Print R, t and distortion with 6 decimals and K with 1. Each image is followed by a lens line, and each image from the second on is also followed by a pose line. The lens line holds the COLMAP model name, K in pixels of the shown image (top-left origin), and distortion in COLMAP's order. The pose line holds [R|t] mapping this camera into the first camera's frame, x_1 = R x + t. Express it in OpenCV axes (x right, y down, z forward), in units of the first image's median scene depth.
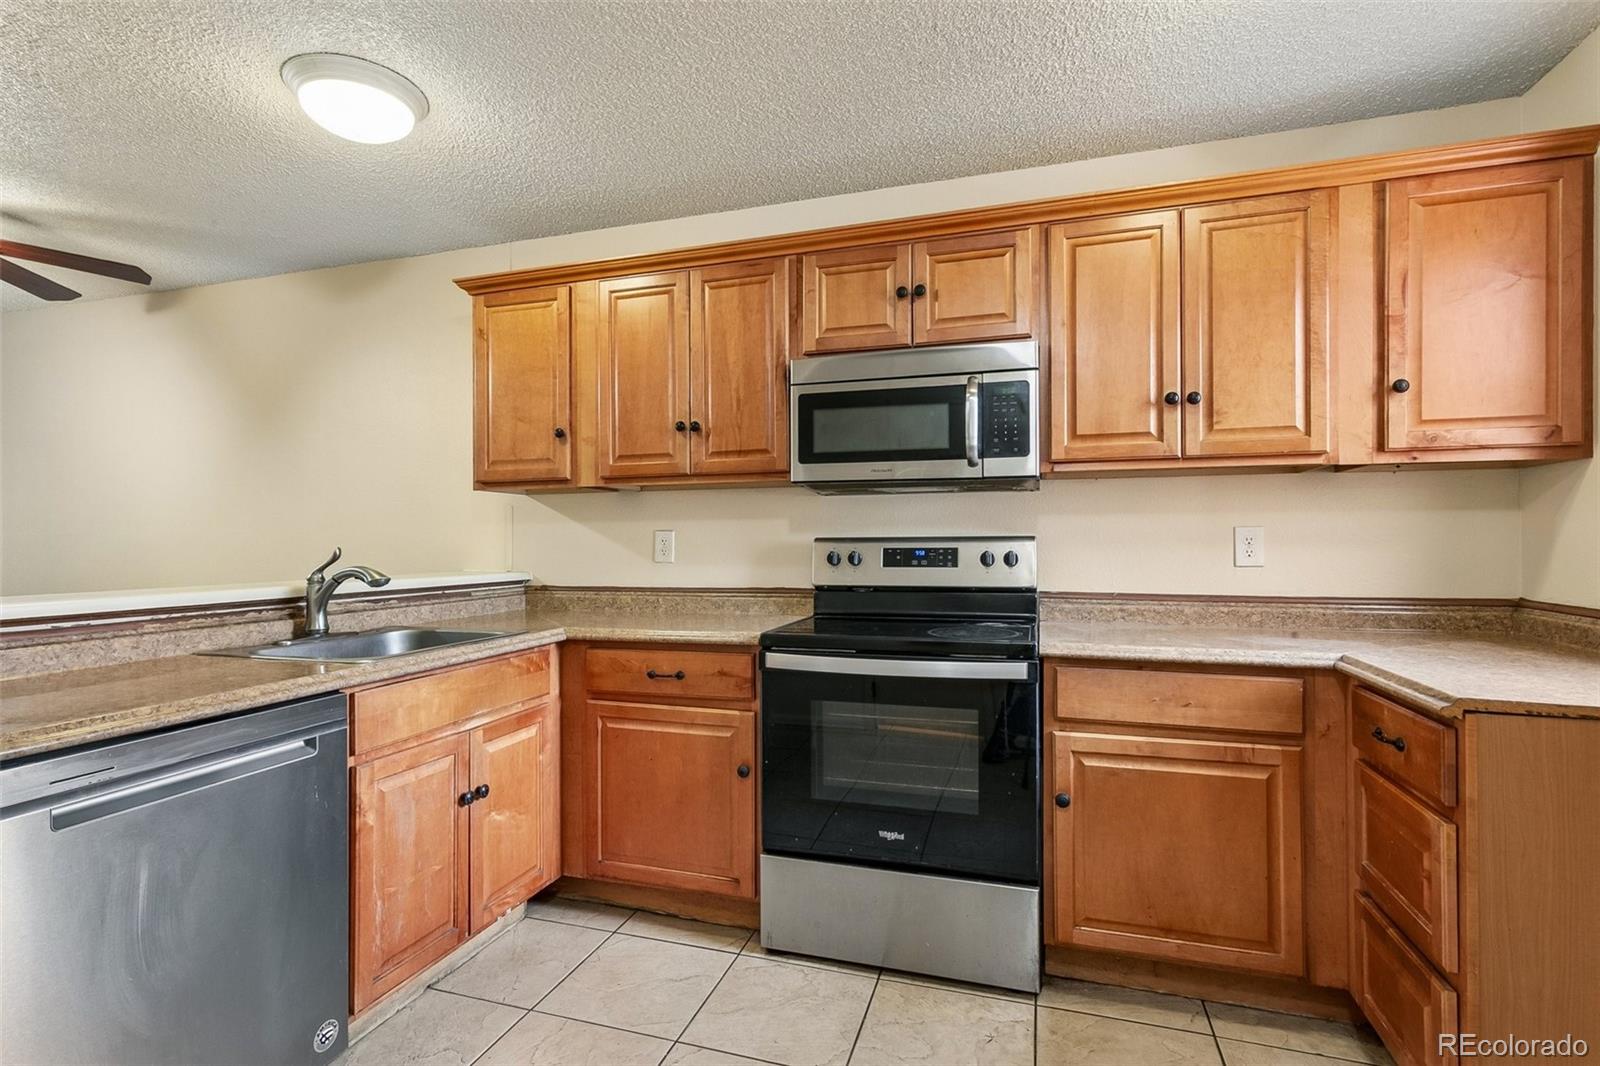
lens RADIAL K [[766.8, 0, 797.6], [0, 766.8, 544.4], [0, 0, 1]] dist [0.003465, 0.000984]
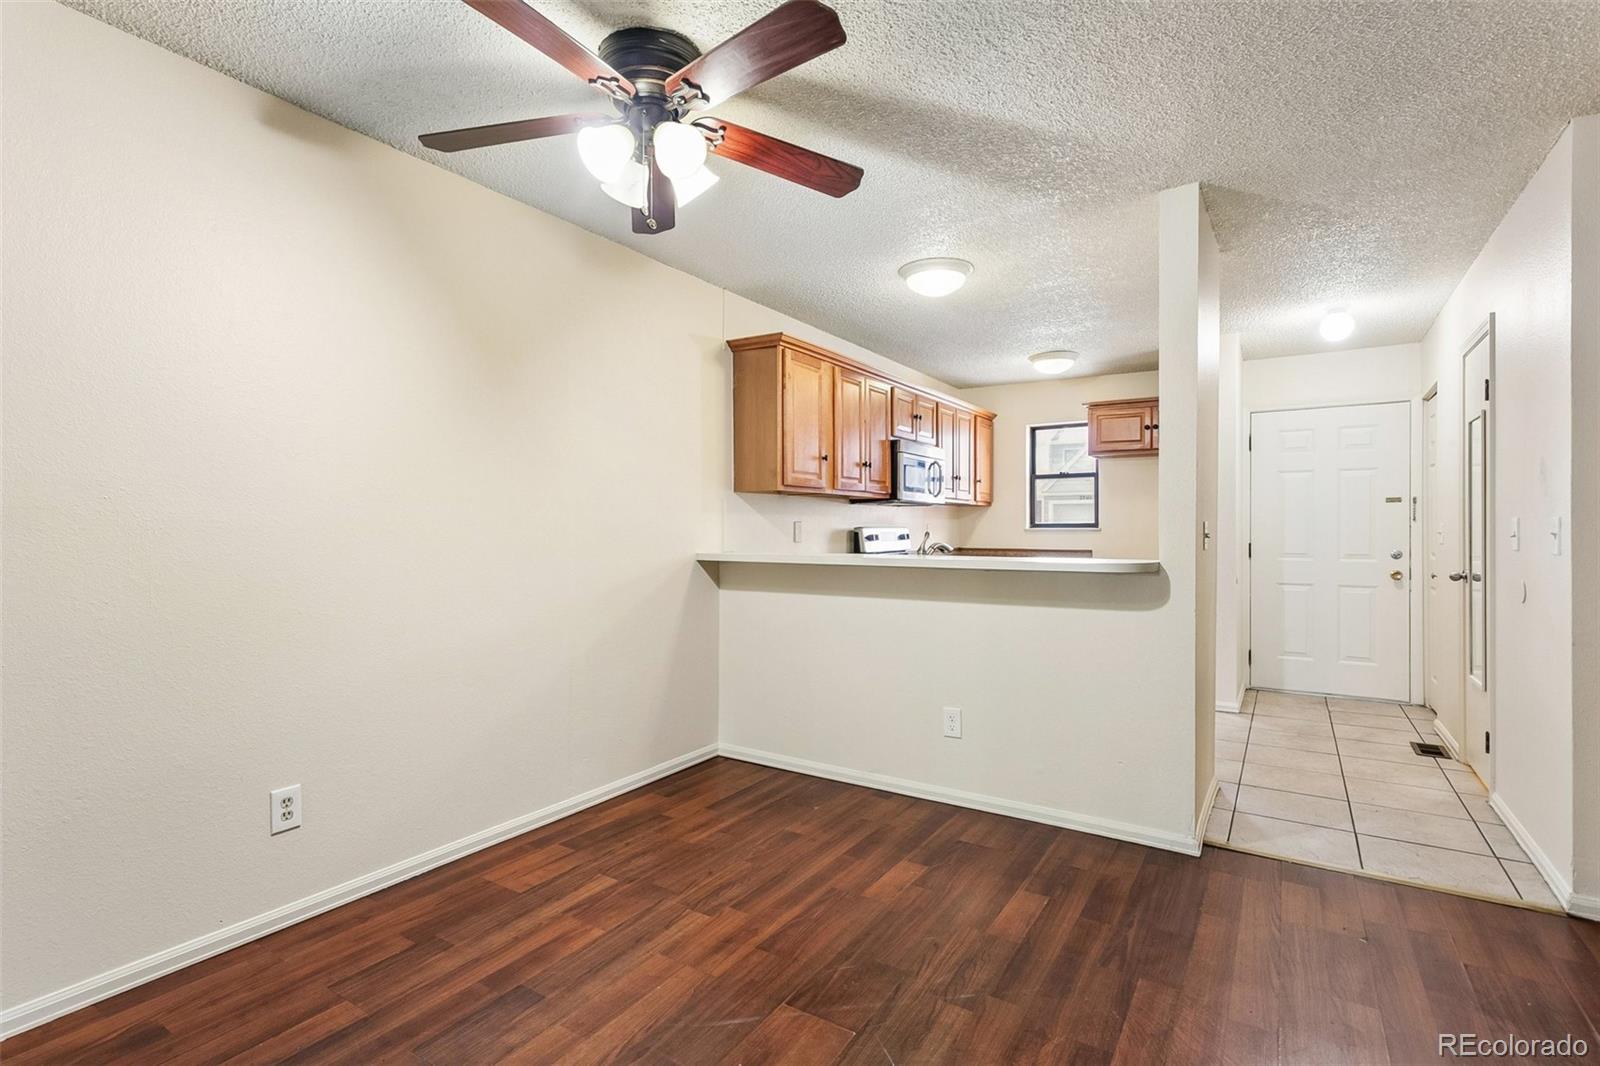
lens RADIAL K [[766.8, 0, 784.4], [0, 766.8, 528.7], [0, 0, 1]] dist [0.003465, 0.000984]
pose [[0.269054, 0.003825, 0.963118, -2.213947], [0.004905, 0.999974, -0.005342, 0.005596], [-0.963113, 0.006161, 0.269028, 0.816969]]
